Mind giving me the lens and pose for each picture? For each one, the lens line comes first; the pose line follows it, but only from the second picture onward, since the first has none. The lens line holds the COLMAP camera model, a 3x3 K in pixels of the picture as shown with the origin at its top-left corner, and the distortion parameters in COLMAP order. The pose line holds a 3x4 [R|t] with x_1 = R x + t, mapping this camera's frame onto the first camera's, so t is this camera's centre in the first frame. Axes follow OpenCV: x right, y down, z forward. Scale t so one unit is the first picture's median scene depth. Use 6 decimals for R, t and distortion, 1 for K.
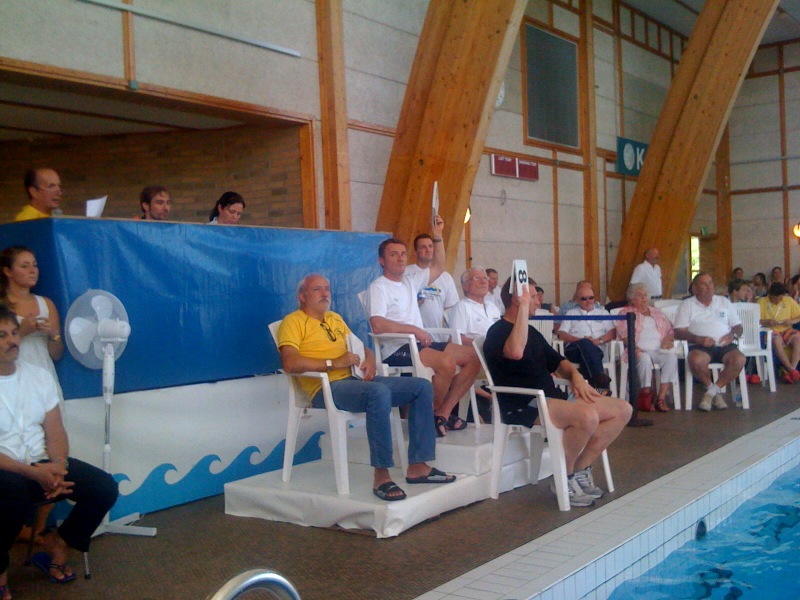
lens RADIAL K [[882.0, 0, 401.2], [0, 882.0, 299.5], [0, 0, 1]] dist [0.015489, 0.000000]
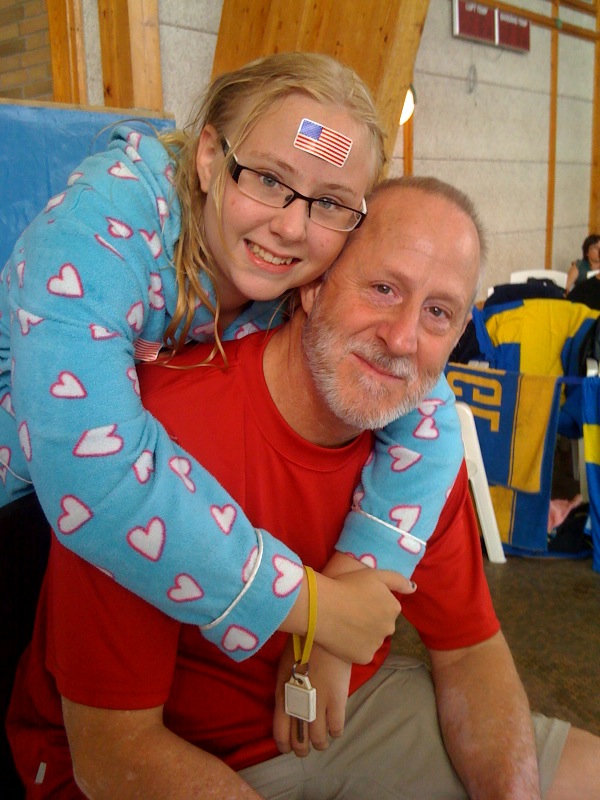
lens RADIAL K [[882.0, 0, 298.1], [0, 882.0, 399.2], [0, 0, 1]] dist [0.015489, 0.000000]
pose [[0.999077, 0.010039, -0.041774, 0.027454], [-0.001724, 0.980898, 0.194517, -0.021932], [0.042929, -0.194265, 0.980009, 0.375198]]
